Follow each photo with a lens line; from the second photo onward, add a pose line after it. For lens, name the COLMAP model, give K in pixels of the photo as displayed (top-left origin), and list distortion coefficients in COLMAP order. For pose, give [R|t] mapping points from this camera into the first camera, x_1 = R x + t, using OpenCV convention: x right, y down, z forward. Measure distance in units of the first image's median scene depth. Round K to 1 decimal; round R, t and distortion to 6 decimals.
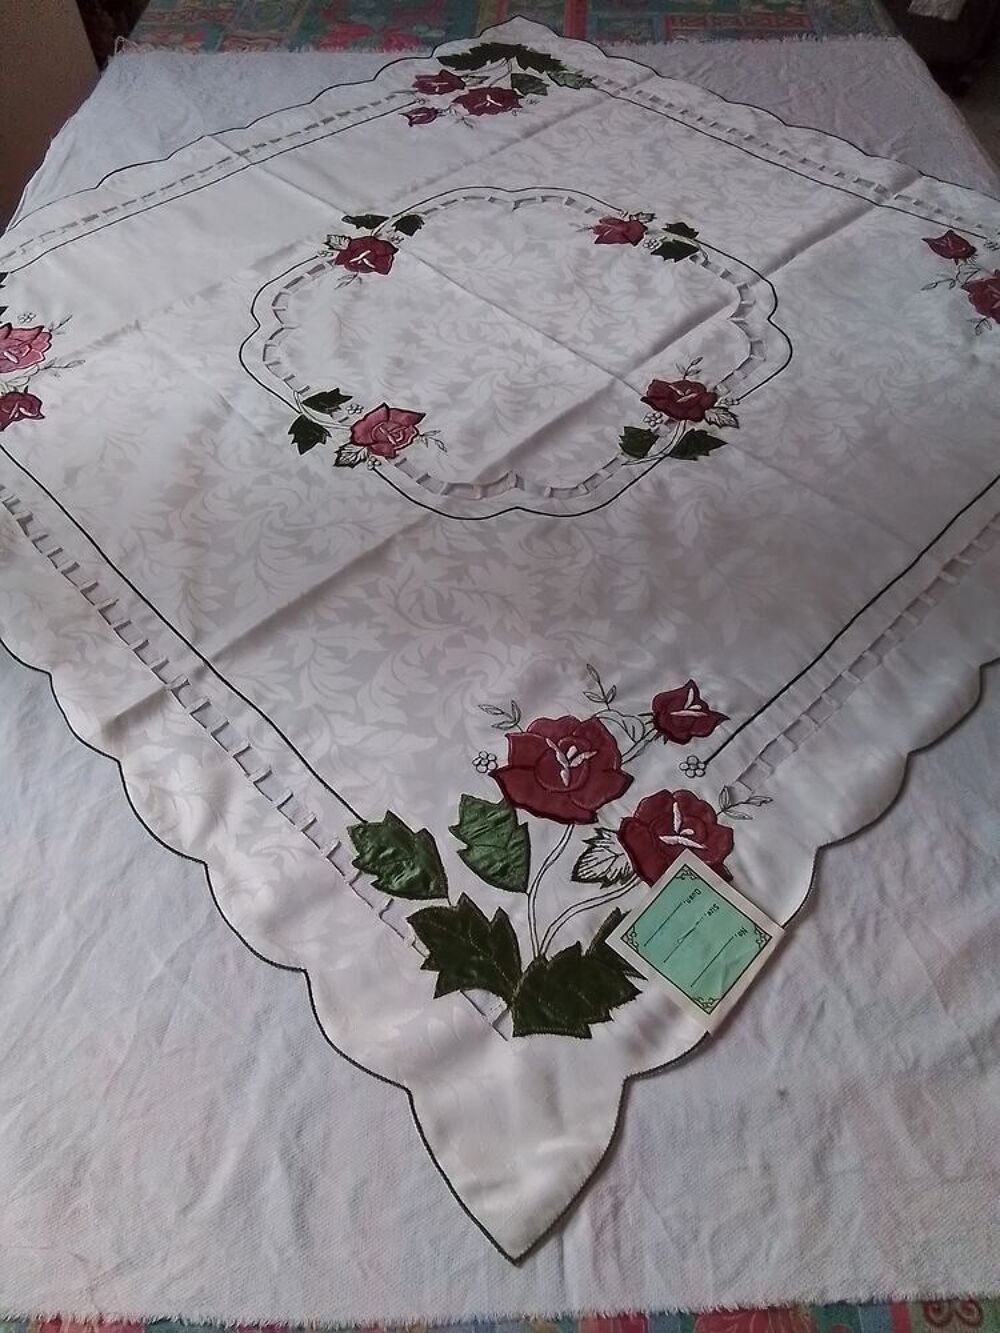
lens RADIAL K [[929.8, 0, 498.5], [0, 929.8, 655.3], [0, 0, 1]] dist [0.045208, -0.052094]
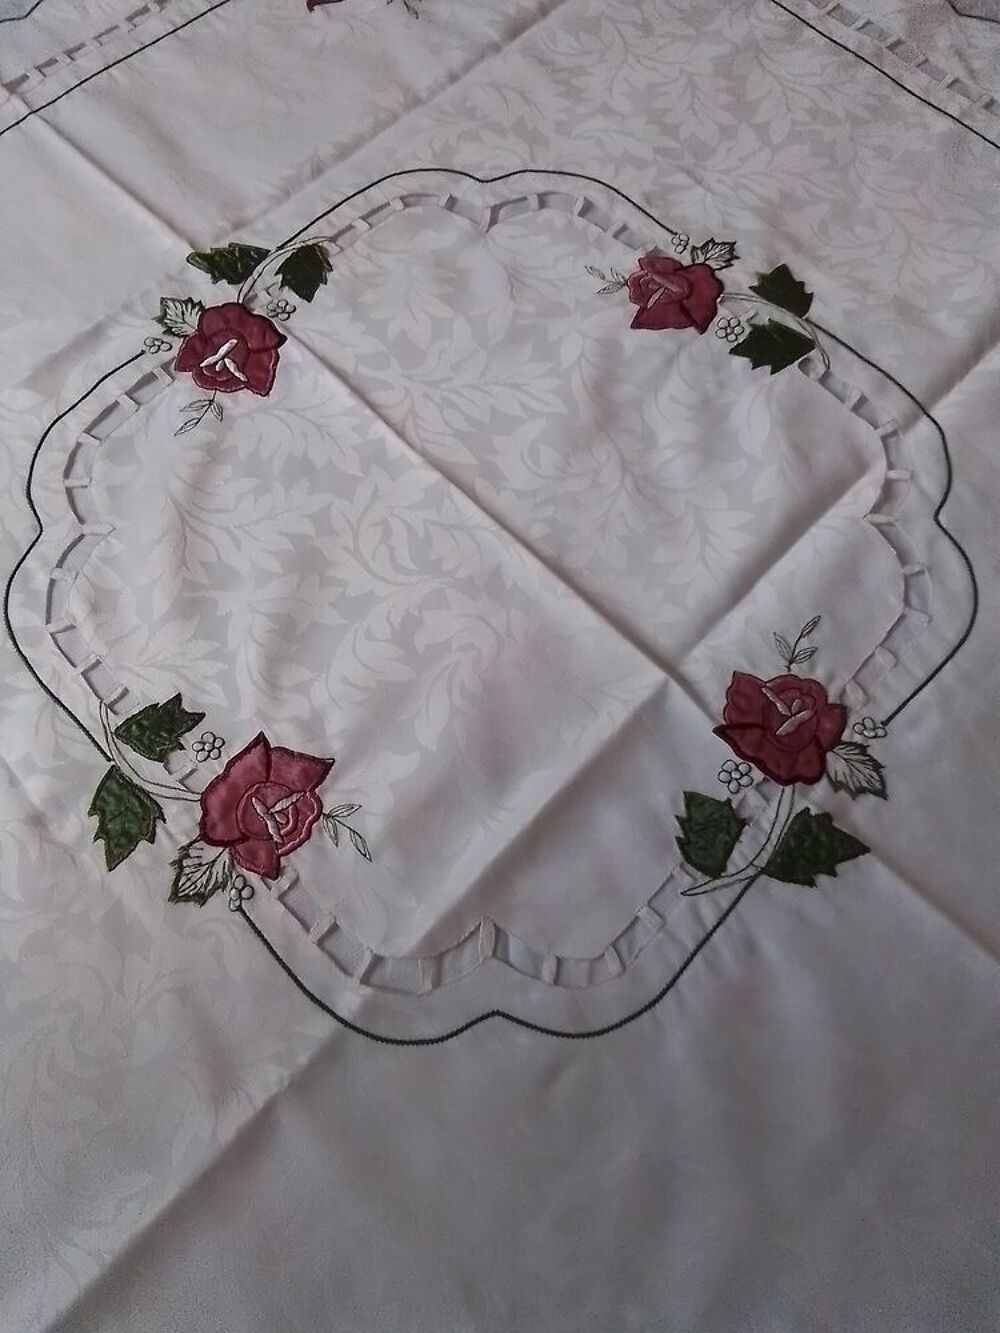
lens RADIAL K [[929.8, 0, 508.9], [0, 929.8, 641.8], [0, 0, 1]] dist [0.045208, -0.052094]
pose [[0.999804, -0.013587, 0.014368, 0.018573], [0.009263, 0.963711, 0.266788, -0.426629], [-0.017471, -0.266603, 0.963648, 0.421065]]
